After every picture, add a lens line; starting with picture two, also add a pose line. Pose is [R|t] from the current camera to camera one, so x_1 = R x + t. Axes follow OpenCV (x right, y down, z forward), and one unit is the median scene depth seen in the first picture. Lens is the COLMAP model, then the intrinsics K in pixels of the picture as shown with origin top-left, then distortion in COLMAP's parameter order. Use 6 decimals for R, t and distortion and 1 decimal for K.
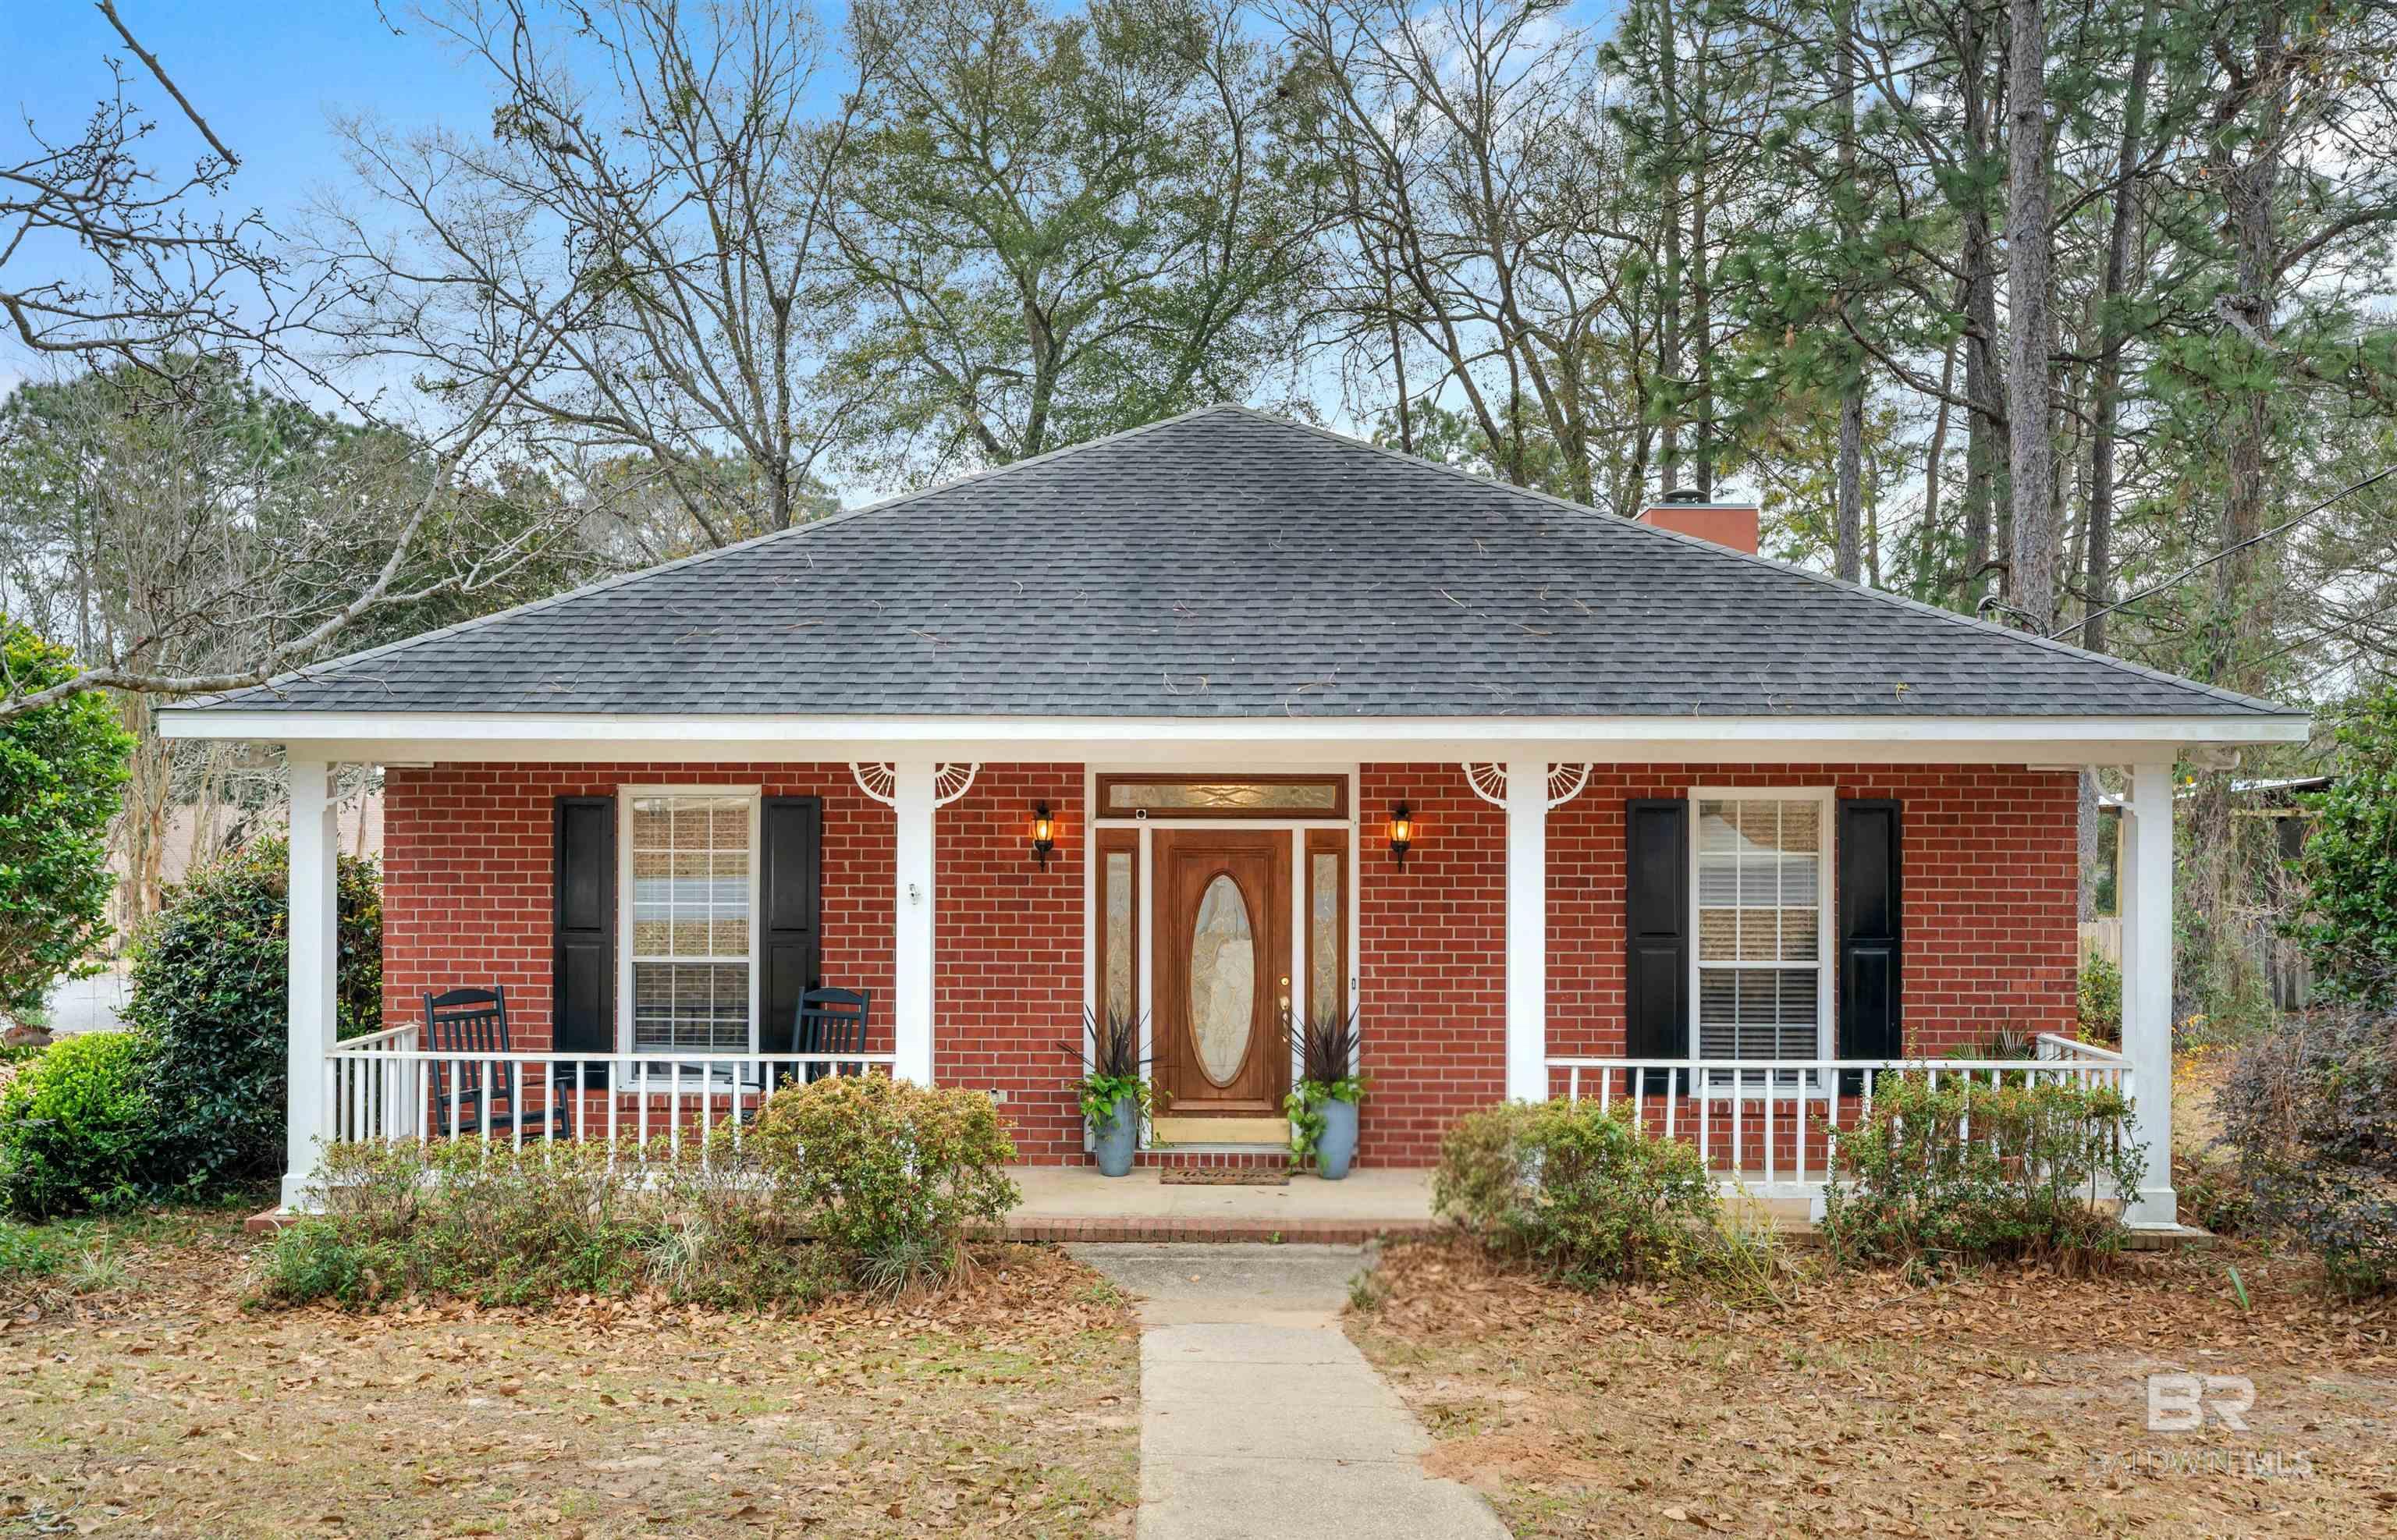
lens RADIAL K [[1943.7, 0, 1202.2], [0, 1943.7, 775.1], [0, 0, 1]] dist [-0.001819, 0.013416]
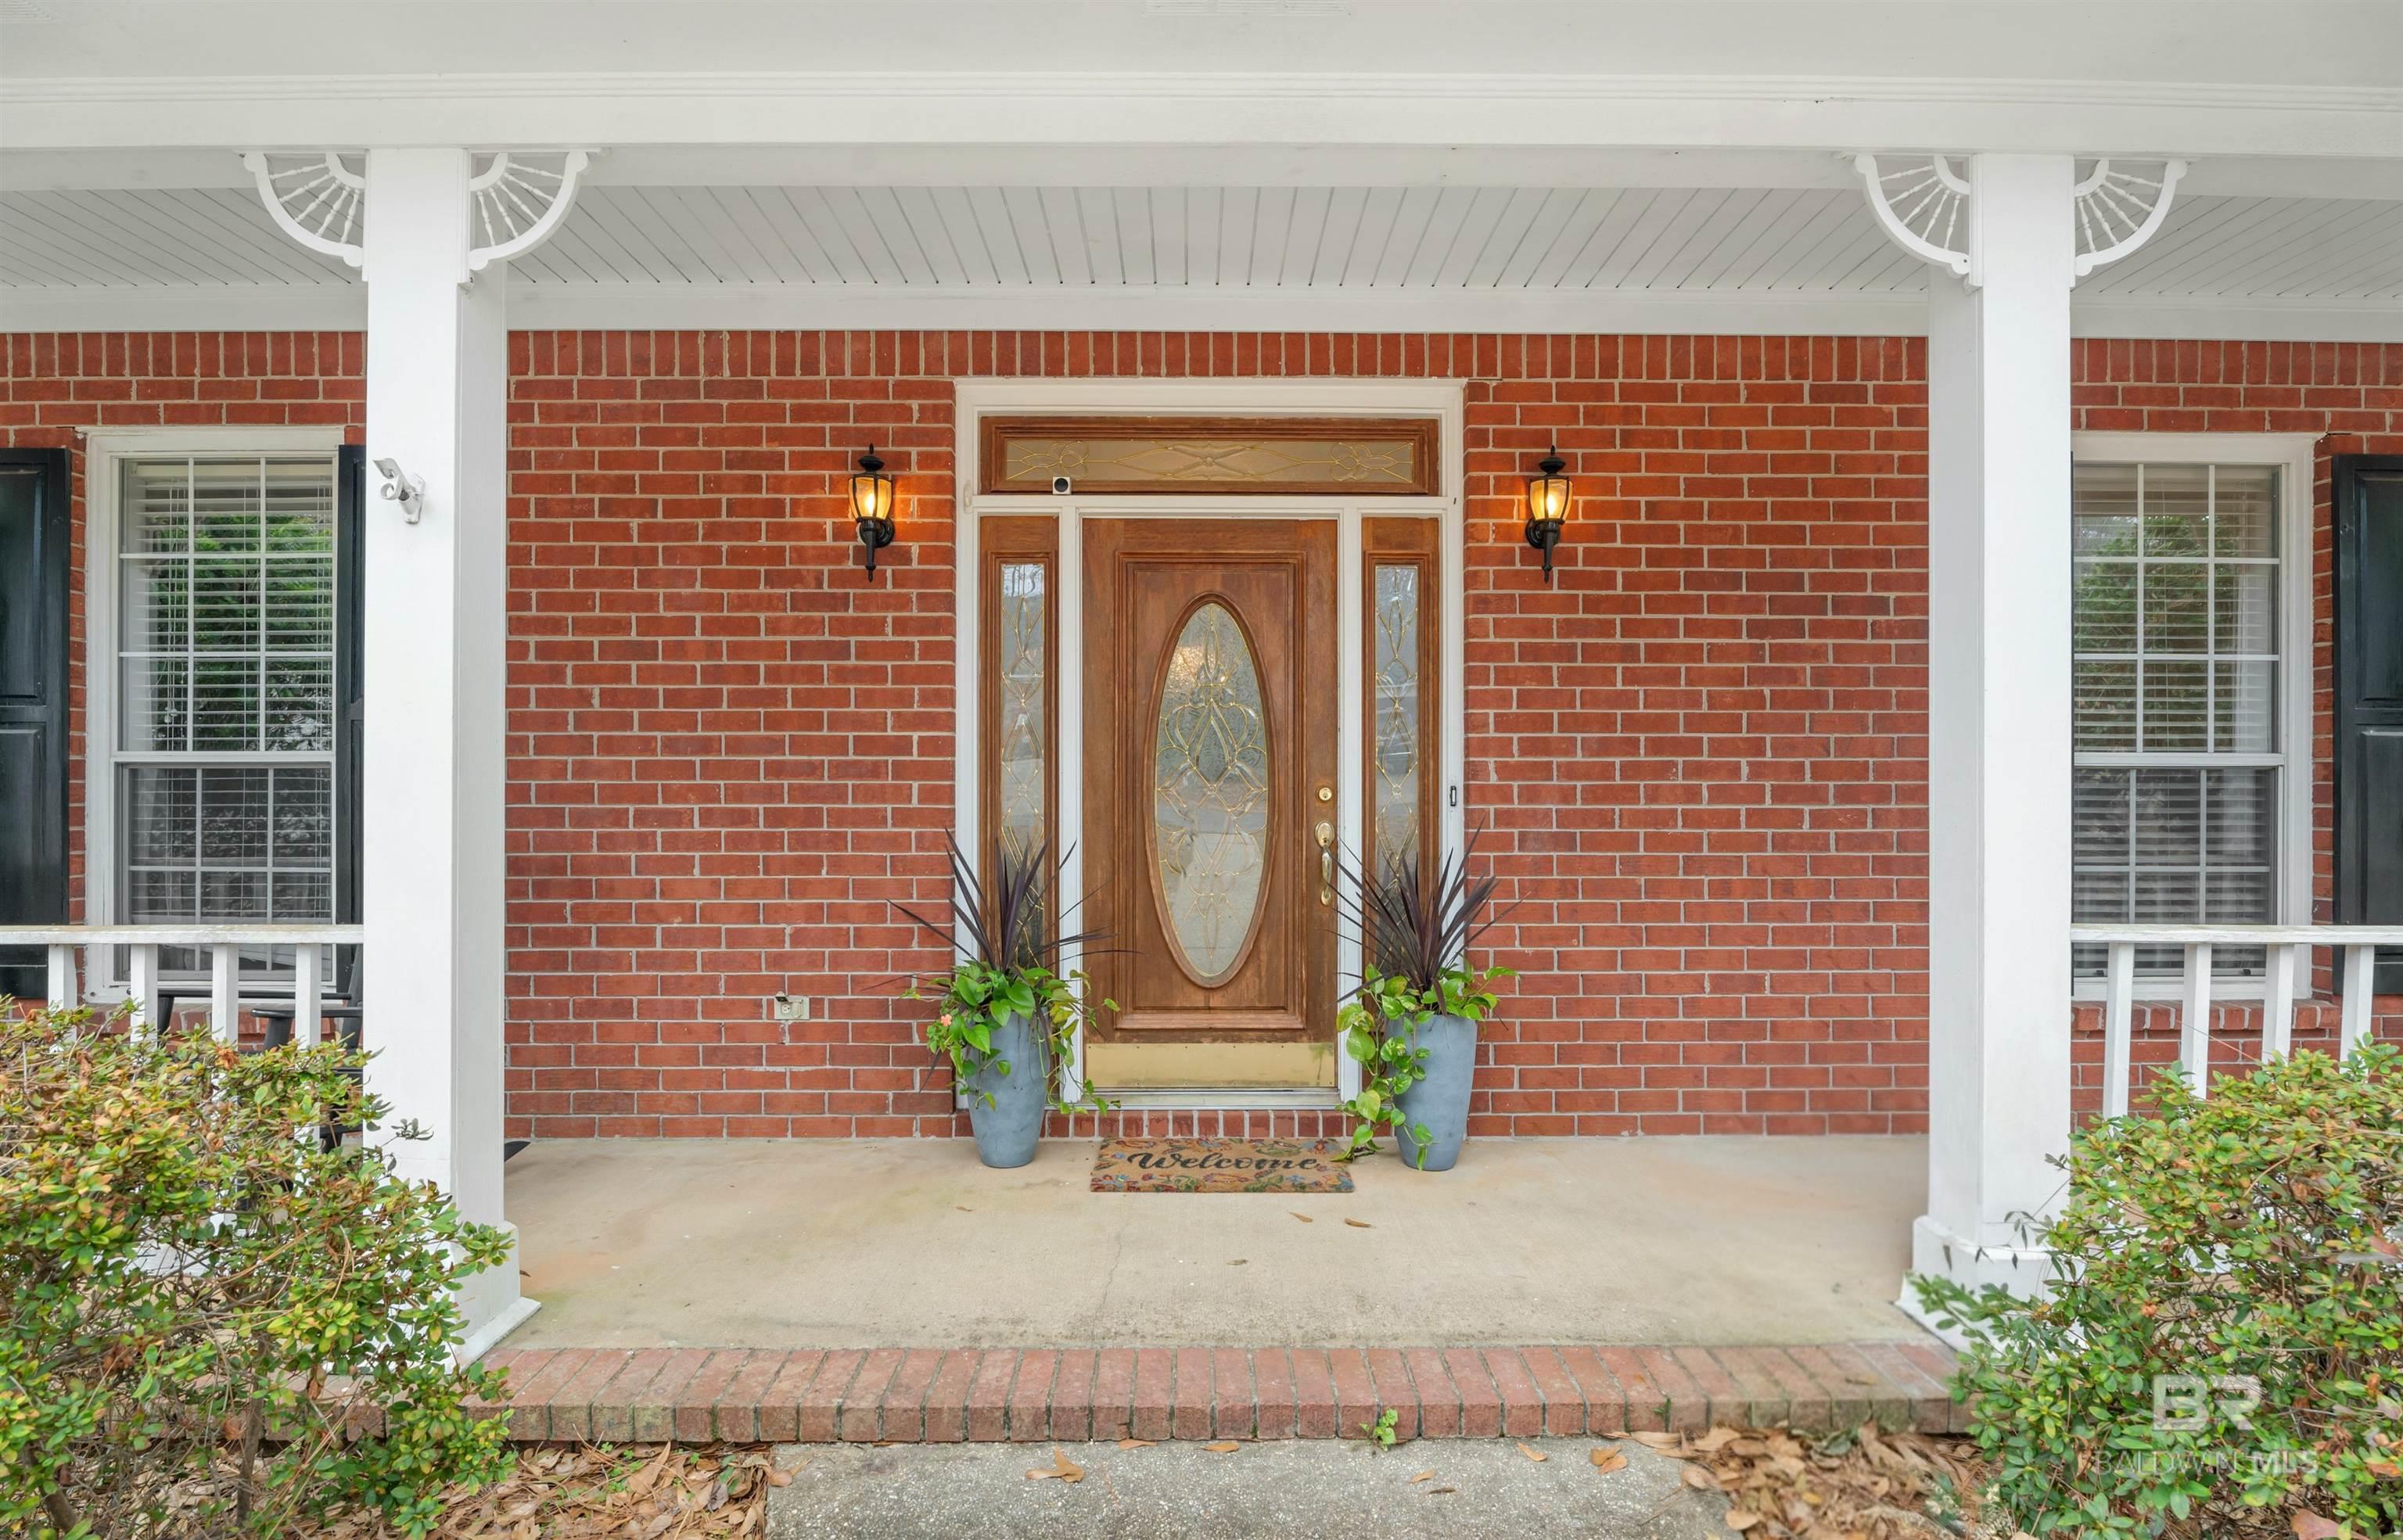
lens RADIAL K [[1232.3, 0, 1201.5], [0, 1232.3, 770.0], [0, 0, 1]] dist [-0.004453, -0.001902]
pose [[0.999638, -0.003017, 0.026726, -0.001753], [0.002831, 0.999972, 0.006985, 0.097729], [-0.026747, -0.006907, 0.999618, 0.658027]]
